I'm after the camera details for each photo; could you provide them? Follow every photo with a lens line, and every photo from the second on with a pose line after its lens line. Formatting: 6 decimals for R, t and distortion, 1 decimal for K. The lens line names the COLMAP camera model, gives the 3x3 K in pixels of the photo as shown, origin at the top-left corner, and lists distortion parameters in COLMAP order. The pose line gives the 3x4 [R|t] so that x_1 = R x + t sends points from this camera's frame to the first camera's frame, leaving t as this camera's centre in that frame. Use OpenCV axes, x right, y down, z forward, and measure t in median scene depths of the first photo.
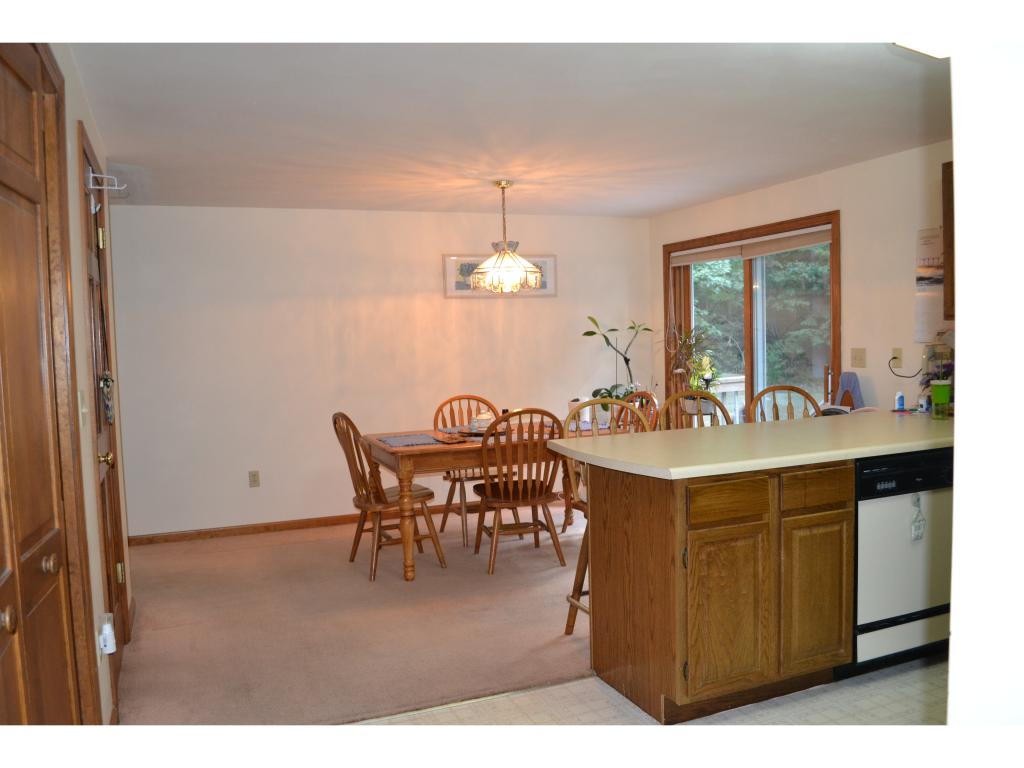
lens RADIAL K [[817.2, 0, 510.4], [0, 817.2, 381.3], [0, 0, 1]] dist [-0.079671, -0.006498]
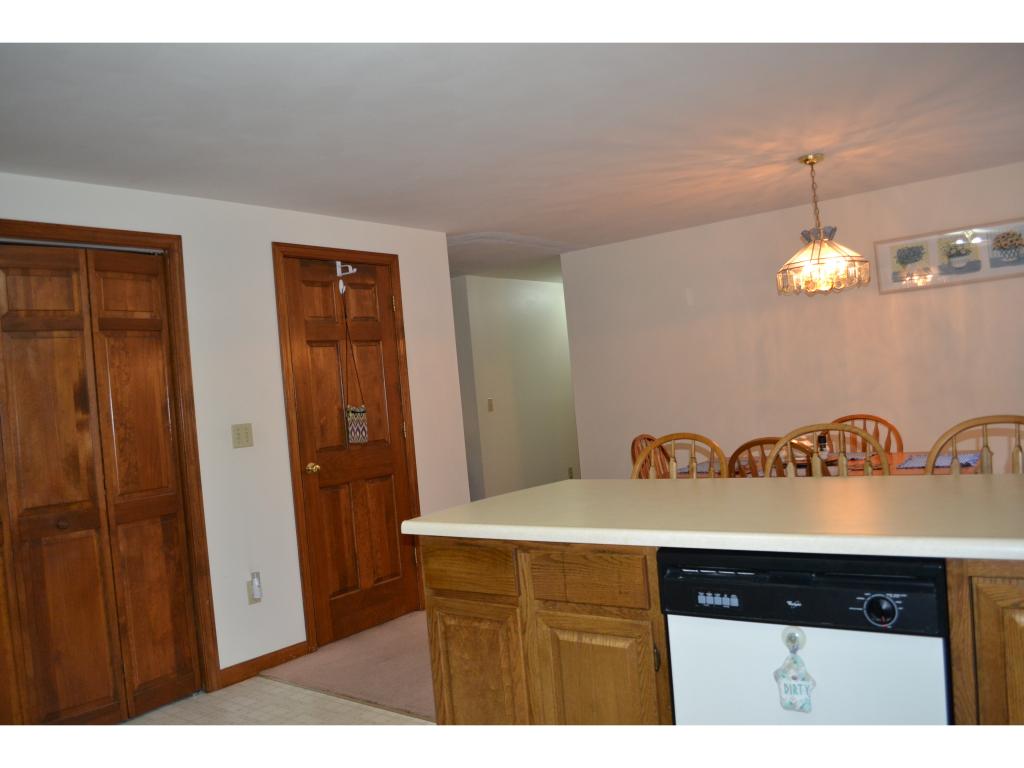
lens RADIAL K [[817.2, 0, 509.9], [0, 817.2, 388.2], [0, 0, 1]] dist [-0.079671, -0.006498]
pose [[0.500435, -0.018100, -0.865585, 0.564121], [0.028139, 0.999593, -0.004634, -0.018270], [0.865317, -0.022037, 0.500741, 0.349429]]
